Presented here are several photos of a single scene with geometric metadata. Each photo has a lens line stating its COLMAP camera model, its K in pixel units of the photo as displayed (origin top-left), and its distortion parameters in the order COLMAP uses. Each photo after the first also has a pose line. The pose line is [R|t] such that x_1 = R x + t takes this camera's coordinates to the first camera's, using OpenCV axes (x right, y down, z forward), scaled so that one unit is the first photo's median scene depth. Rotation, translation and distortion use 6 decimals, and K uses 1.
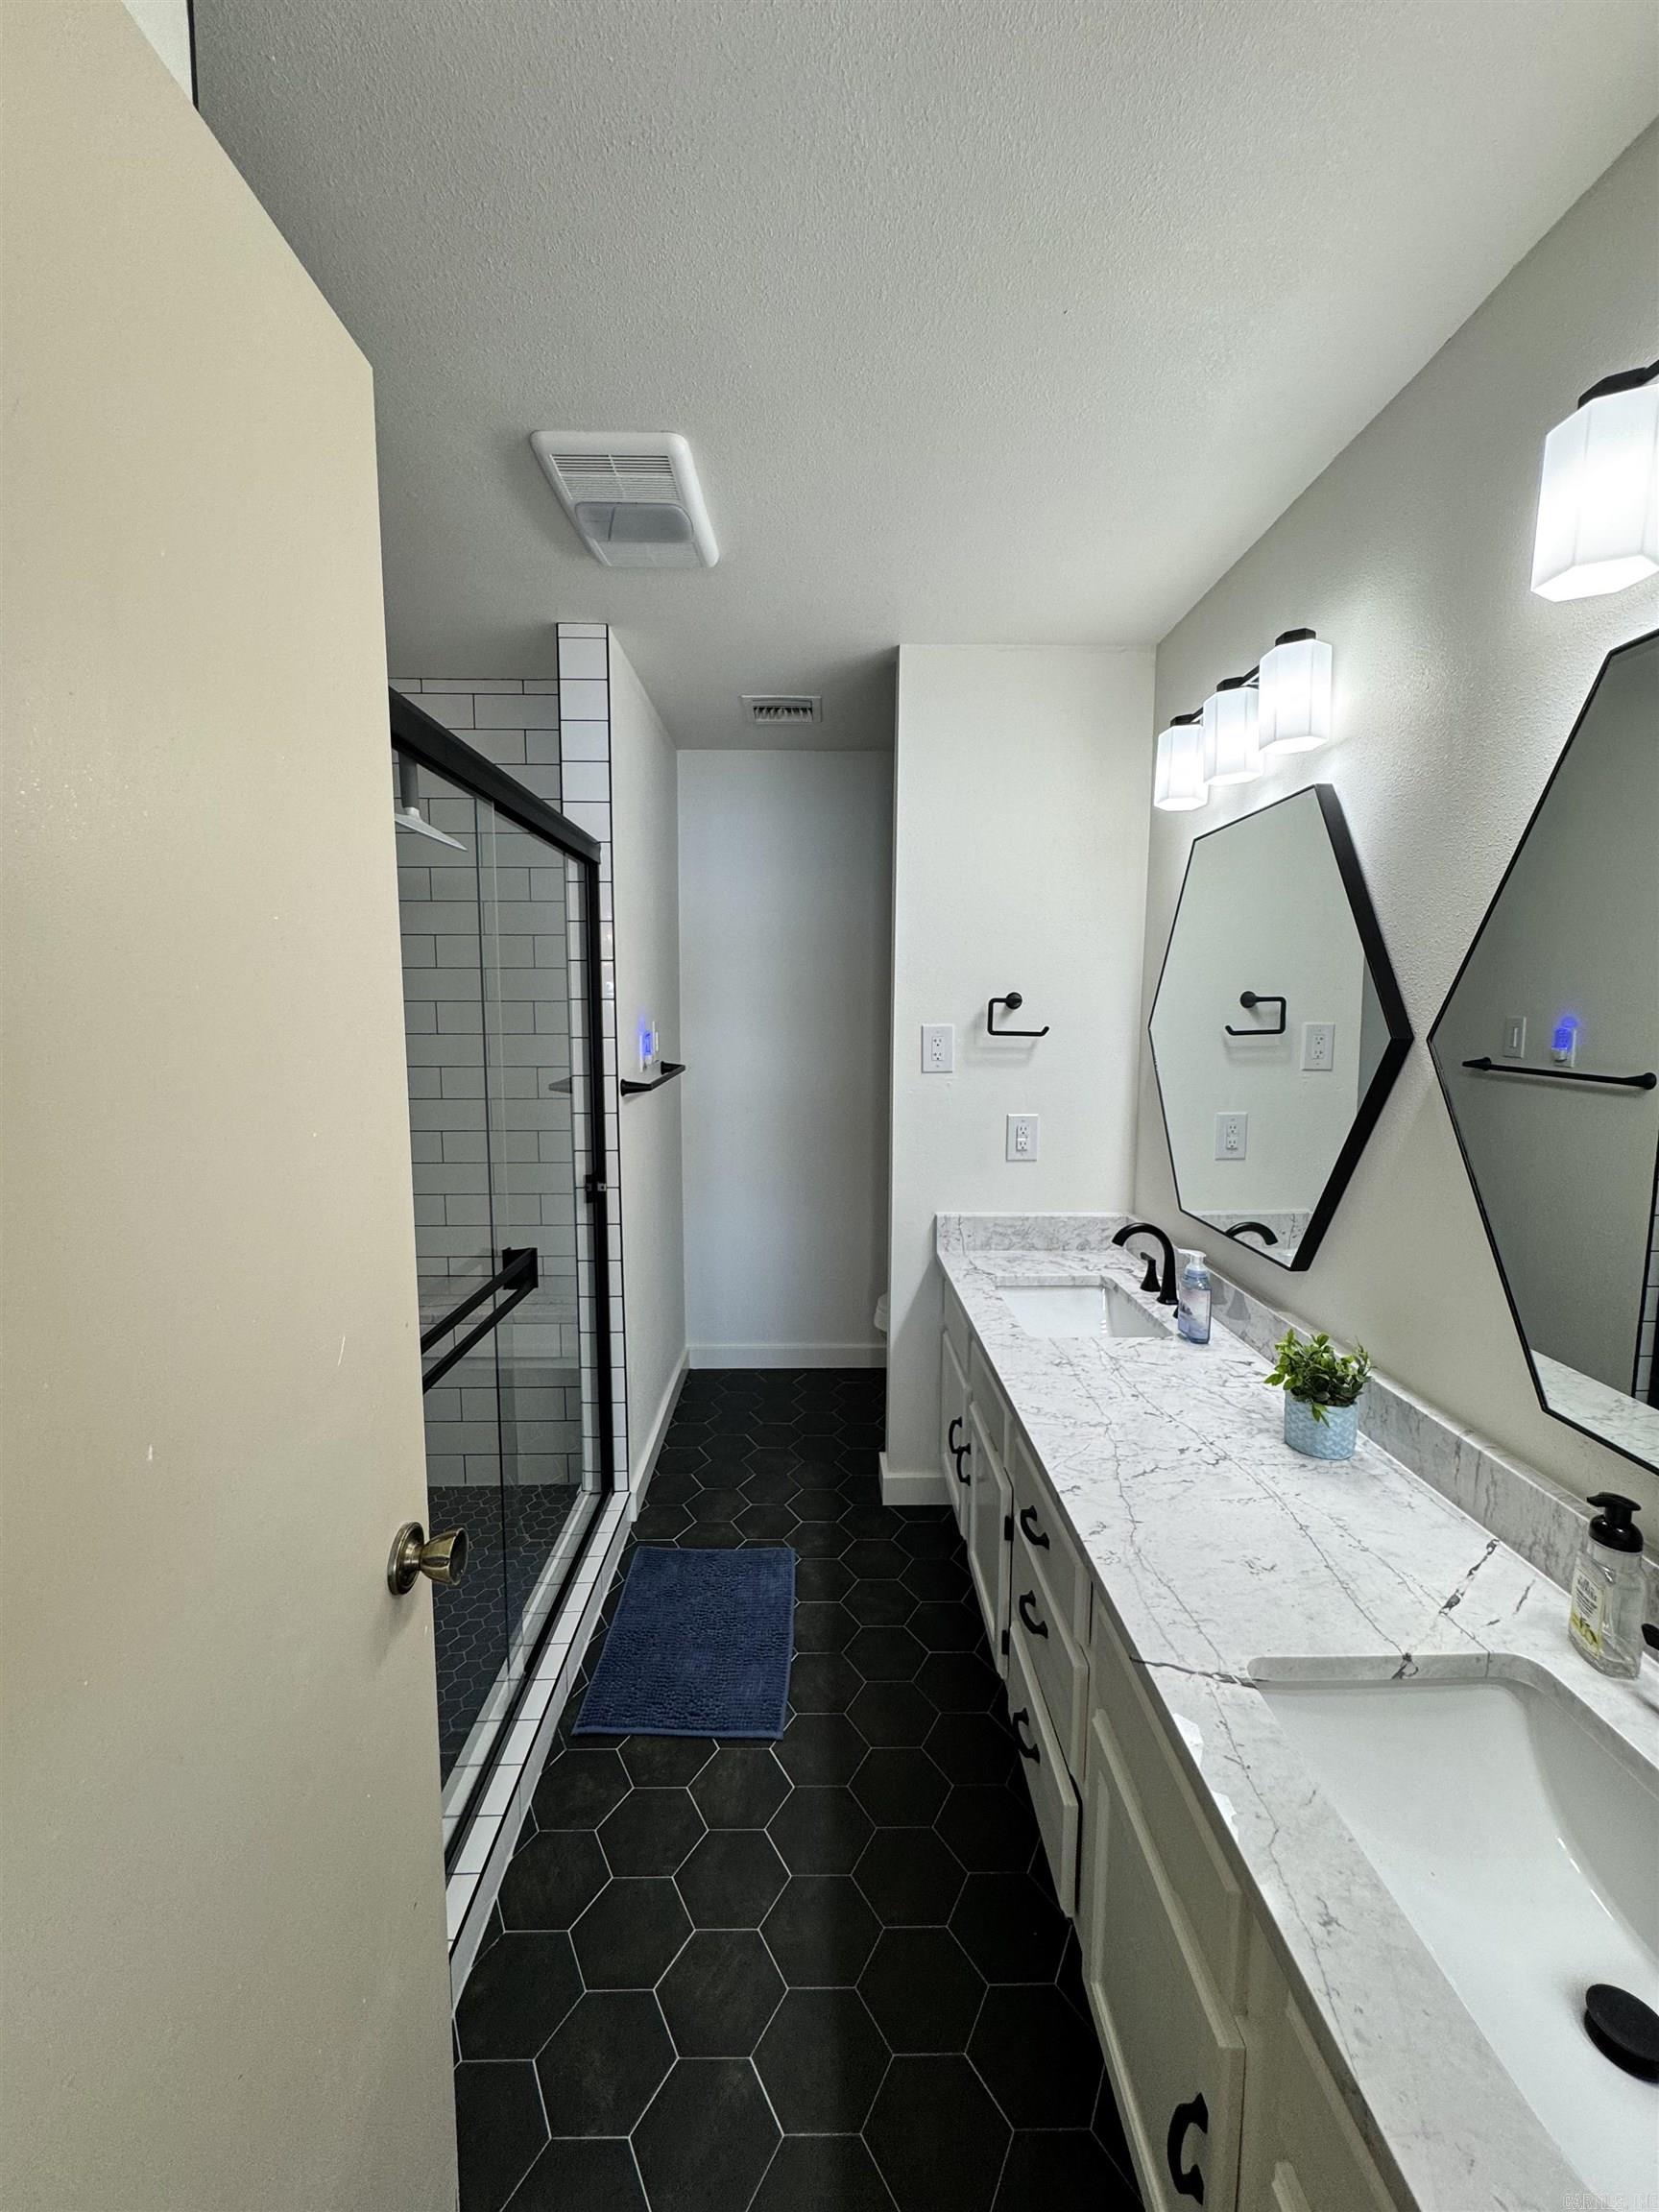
lens RADIAL K [[889.0, 0, 835.3], [0, 889.0, 1105.8], [0, 0, 1]] dist [-0.002261, -0.001841]
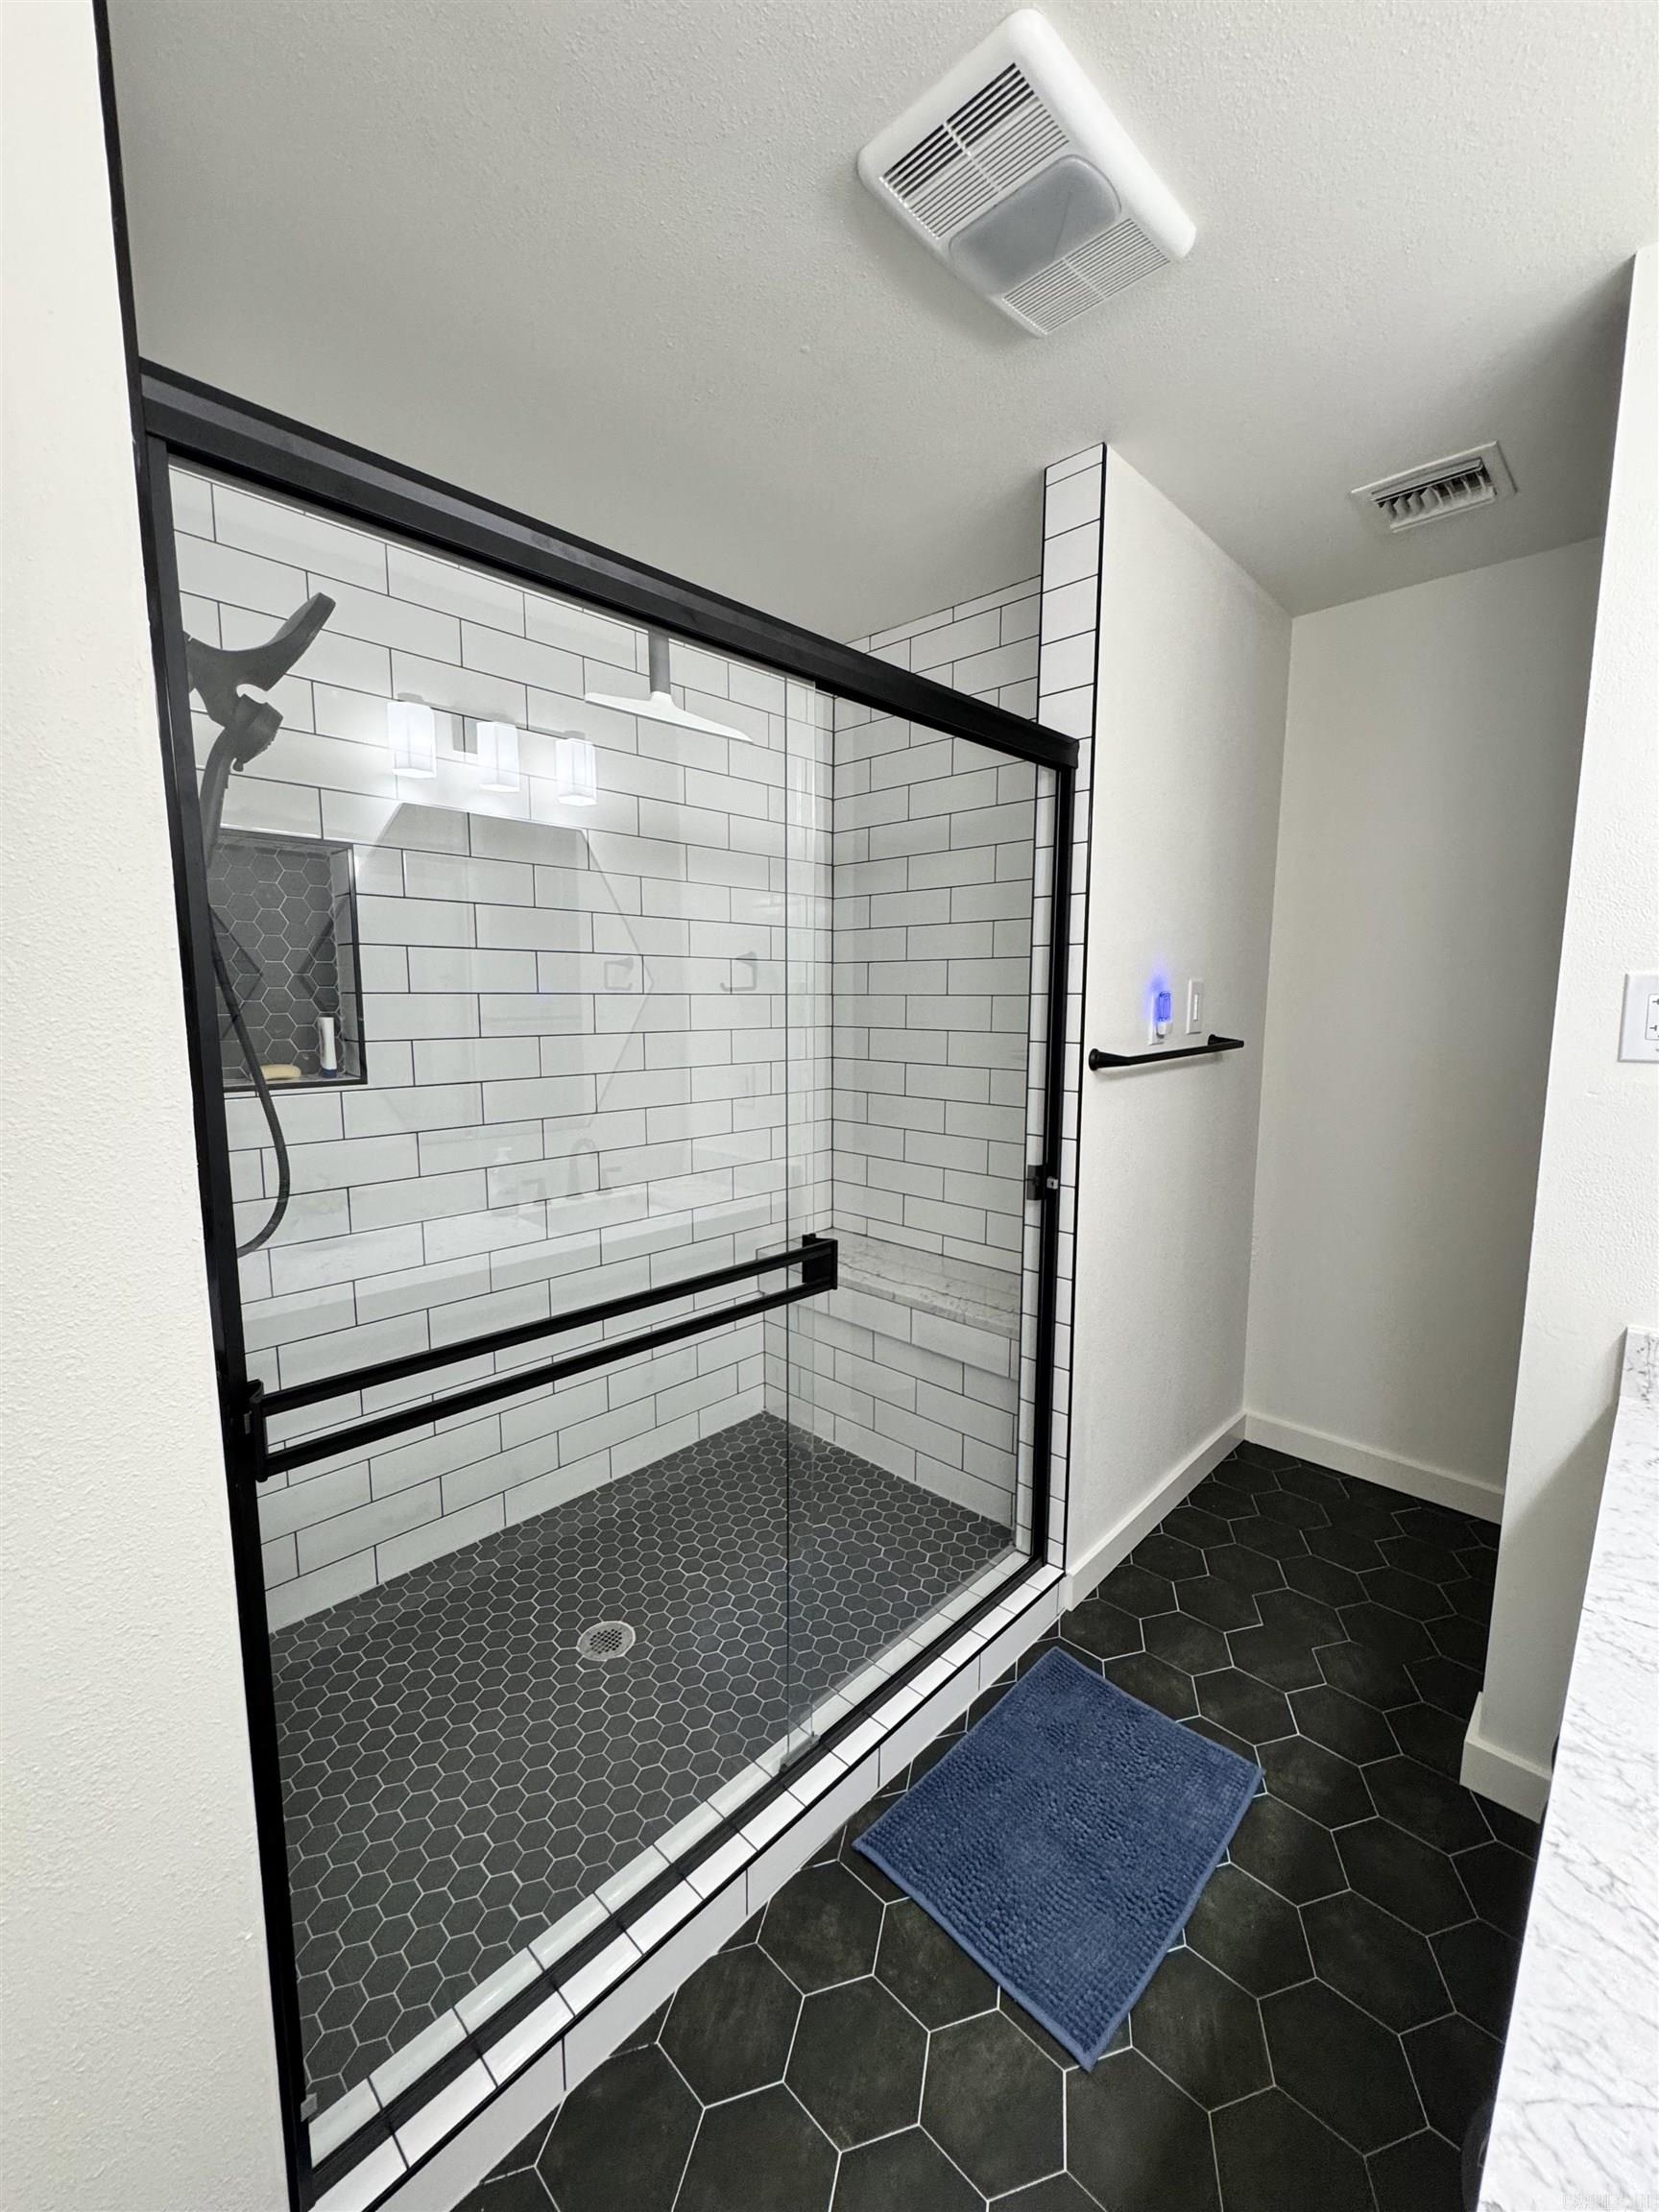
lens RADIAL K [[889.0, 0, 823.4], [0, 889.0, 1103.2], [0, 0, 1]] dist [-0.002261, -0.001841]
pose [[0.703715, 0.084943, -0.705386, 0.146847], [-0.076942, 0.996100, 0.043191, 0.001944], [0.706304, 0.023880, 0.707506, 0.294918]]
